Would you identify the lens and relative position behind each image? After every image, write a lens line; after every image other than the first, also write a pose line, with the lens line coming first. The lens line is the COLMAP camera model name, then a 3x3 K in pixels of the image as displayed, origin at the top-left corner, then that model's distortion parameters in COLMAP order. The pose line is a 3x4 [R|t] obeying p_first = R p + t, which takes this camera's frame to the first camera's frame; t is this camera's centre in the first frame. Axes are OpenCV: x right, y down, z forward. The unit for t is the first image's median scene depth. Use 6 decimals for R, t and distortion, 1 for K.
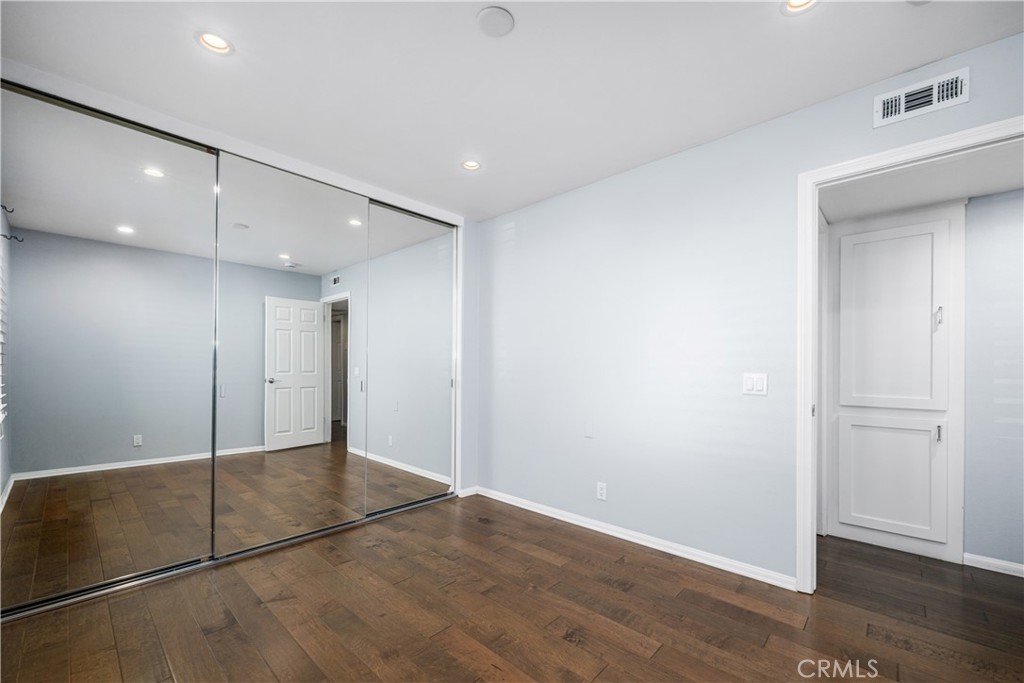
lens RADIAL K [[419.8, 0, 514.3], [0, 419.8, 382.0], [0, 0, 1]] dist [-0.001908, -0.000203]
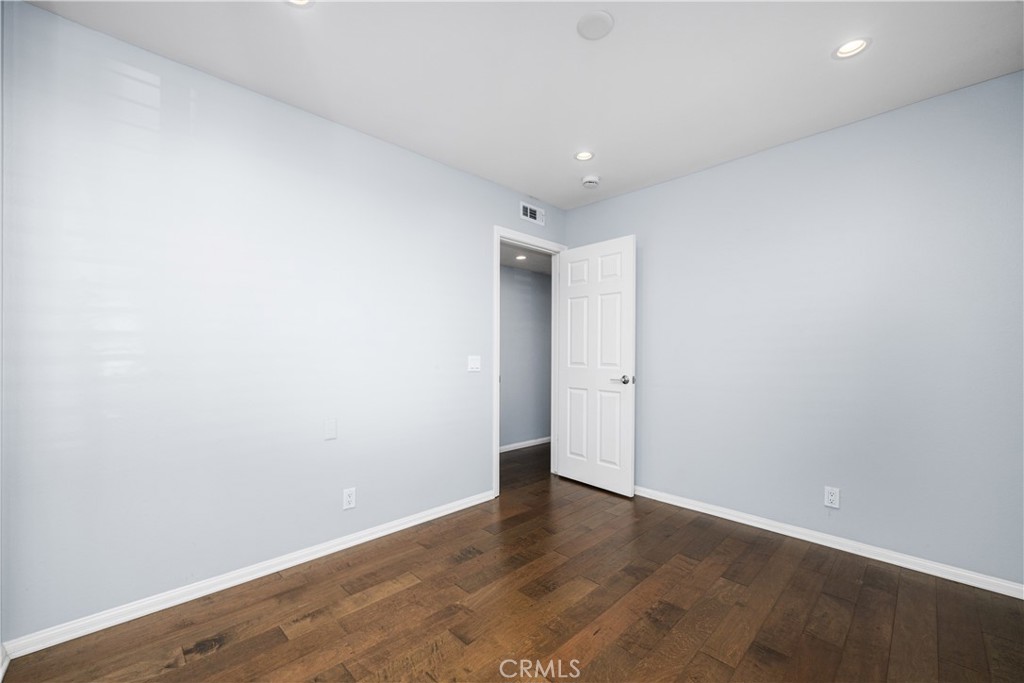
lens RADIAL K [[415.9, 0, 507.6], [0, 415.9, 362.3], [0, 0, 1]] dist [-0.003276, -0.000307]
pose [[0.044906, -0.031209, 0.998504, -0.774291], [0.028249, 0.999152, 0.029959, -0.037266], [-0.998592, 0.026861, 0.045749, 0.817522]]
